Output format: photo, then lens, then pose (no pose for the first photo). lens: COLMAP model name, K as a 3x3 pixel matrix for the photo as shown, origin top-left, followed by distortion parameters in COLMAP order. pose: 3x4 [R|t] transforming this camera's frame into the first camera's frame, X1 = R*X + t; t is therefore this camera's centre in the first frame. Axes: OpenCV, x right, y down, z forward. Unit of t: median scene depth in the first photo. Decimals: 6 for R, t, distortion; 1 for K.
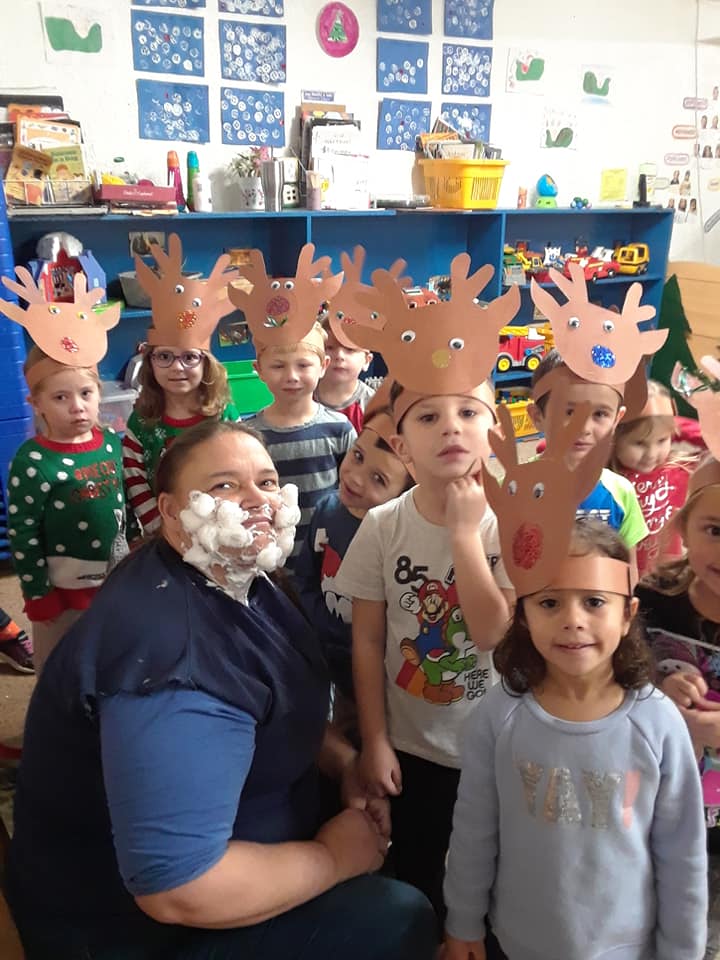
lens RADIAL K [[758.7, 0, 360.4], [0, 758.7, 482.2], [0, 0, 1]] dist [0.001479, -0.044383]
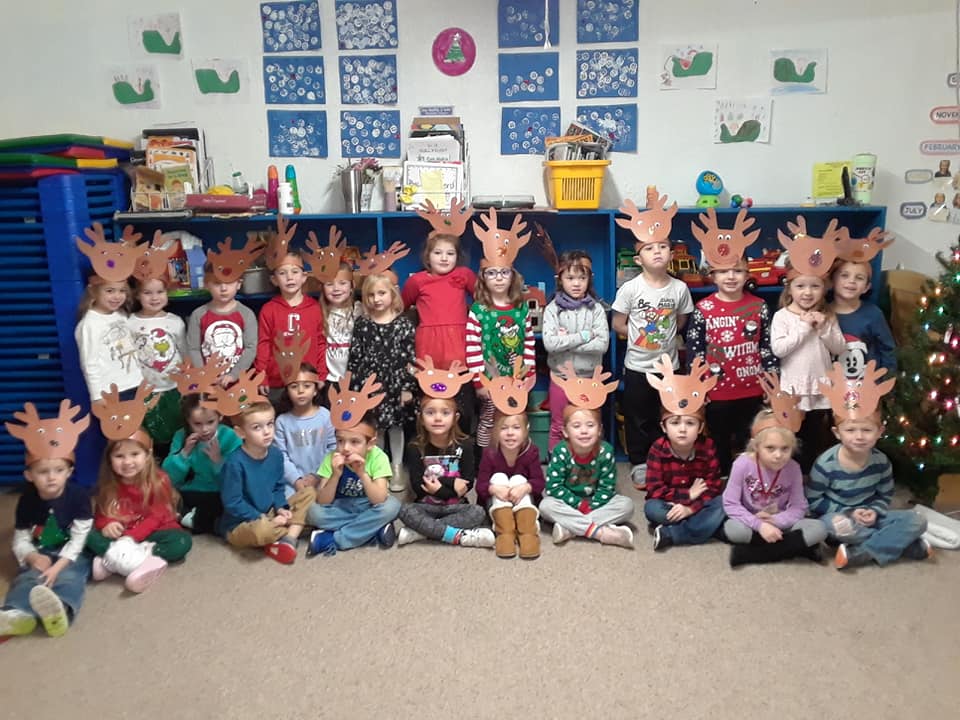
lens RADIAL K [[758.7, 0, 482.6], [0, 758.7, 359.0], [0, 0, 1]] dist [0.001479, -0.044383]
pose [[0.869108, 0.083878, -0.487458, 0.581533], [-0.157765, 0.981051, -0.112473, -0.050011], [0.468787, 0.174655, 0.865872, 0.153524]]
